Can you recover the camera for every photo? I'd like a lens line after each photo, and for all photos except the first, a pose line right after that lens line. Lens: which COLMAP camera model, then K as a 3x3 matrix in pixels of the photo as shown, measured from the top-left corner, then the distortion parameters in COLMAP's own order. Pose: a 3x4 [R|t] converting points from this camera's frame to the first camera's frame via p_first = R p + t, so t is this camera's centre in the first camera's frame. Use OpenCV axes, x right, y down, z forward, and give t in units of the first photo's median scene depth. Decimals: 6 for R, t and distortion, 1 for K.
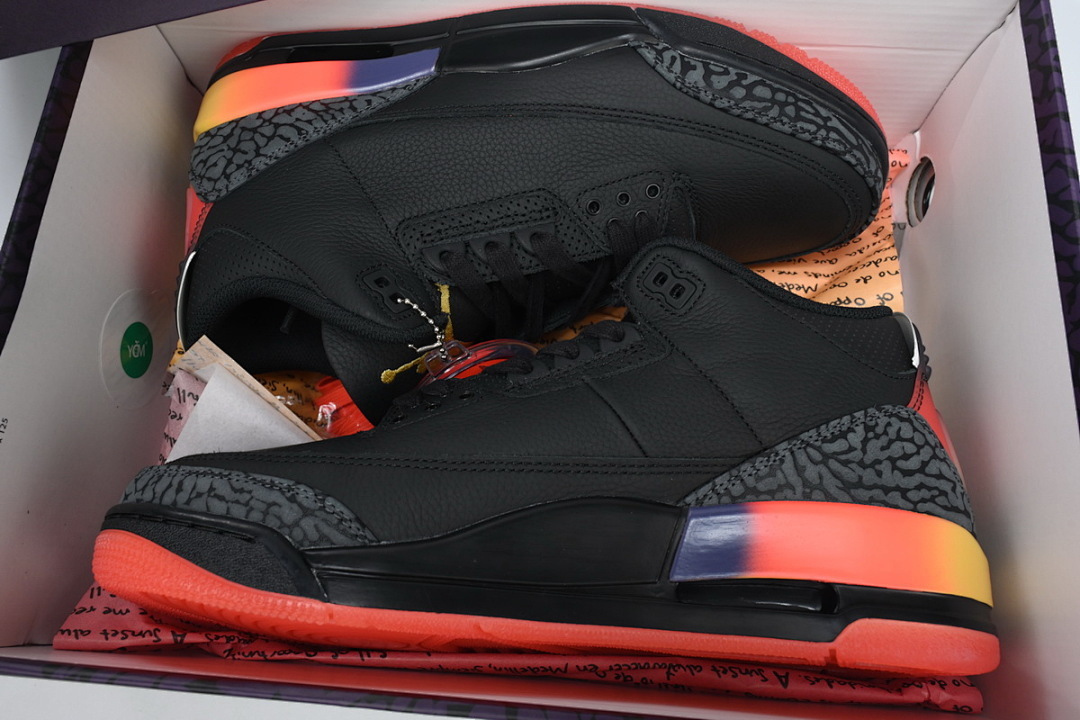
lens RADIAL K [[833.3, 0, 540.0], [0, 833.3, 360.0], [0, 0, 1]] dist [0.003399, -0.000467]
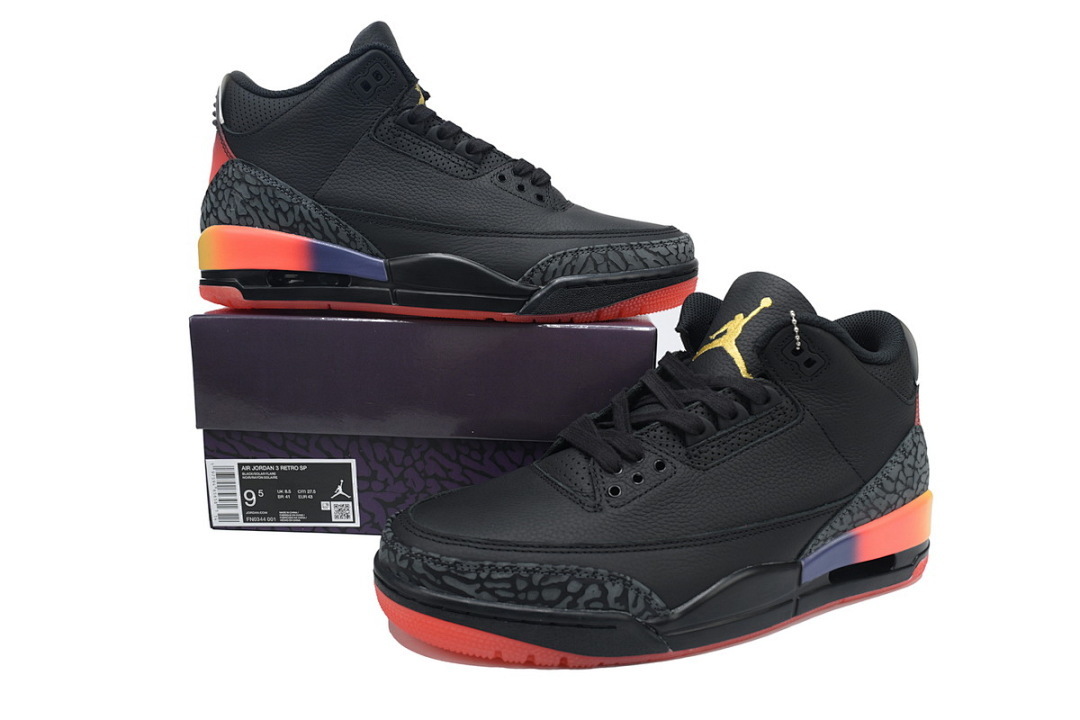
lens RADIAL K [[833.3, 0, 540.0], [0, 833.3, 360.0], [0, 0, 1]] dist [0.003399, -0.000467]
pose [[-0.945193, 0.150060, -0.289988, 0.546296], [-0.218931, -0.950173, 0.221903, -0.266869], [-0.242240, 0.273229, 0.930949, -0.094125]]
